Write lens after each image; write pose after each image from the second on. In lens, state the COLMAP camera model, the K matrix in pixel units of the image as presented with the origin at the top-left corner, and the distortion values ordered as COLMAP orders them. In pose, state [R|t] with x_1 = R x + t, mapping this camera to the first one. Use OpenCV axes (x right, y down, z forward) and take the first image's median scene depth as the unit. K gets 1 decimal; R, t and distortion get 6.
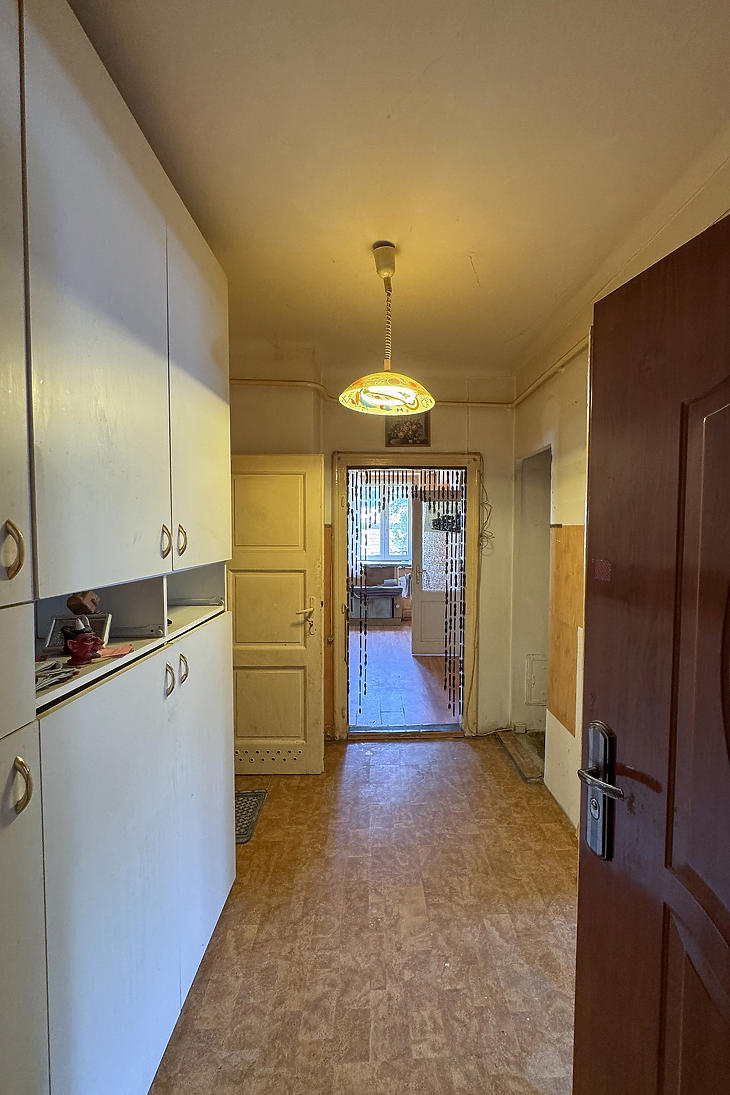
lens RADIAL K [[451.3, 0, 367.6], [0, 451.3, 546.5], [0, 0, 1]] dist [0.000023, -0.000001]
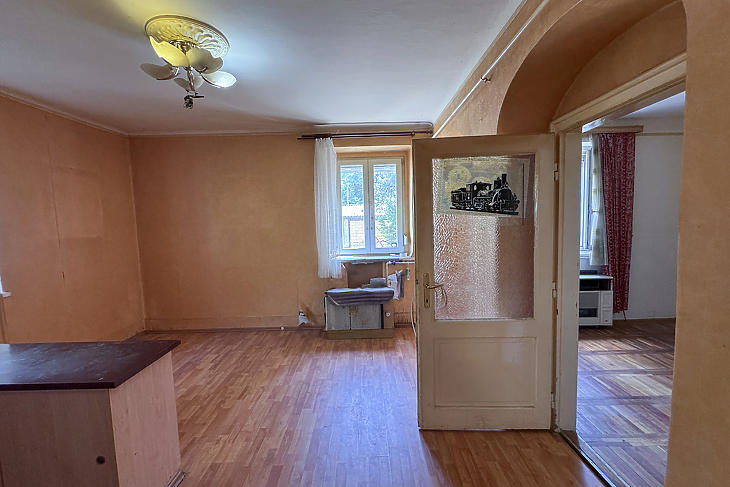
lens RADIAL K [[300.9, 0, 363.8], [0, 300.9, 243.6], [0, 0, 1]] dist [0.000023, -0.000001]
pose [[0.999578, -0.028514, 0.005539, 0.024383], [0.028319, 0.999069, 0.032559, -0.008297], [-0.006462, -0.032388, 0.999454, 0.474320]]
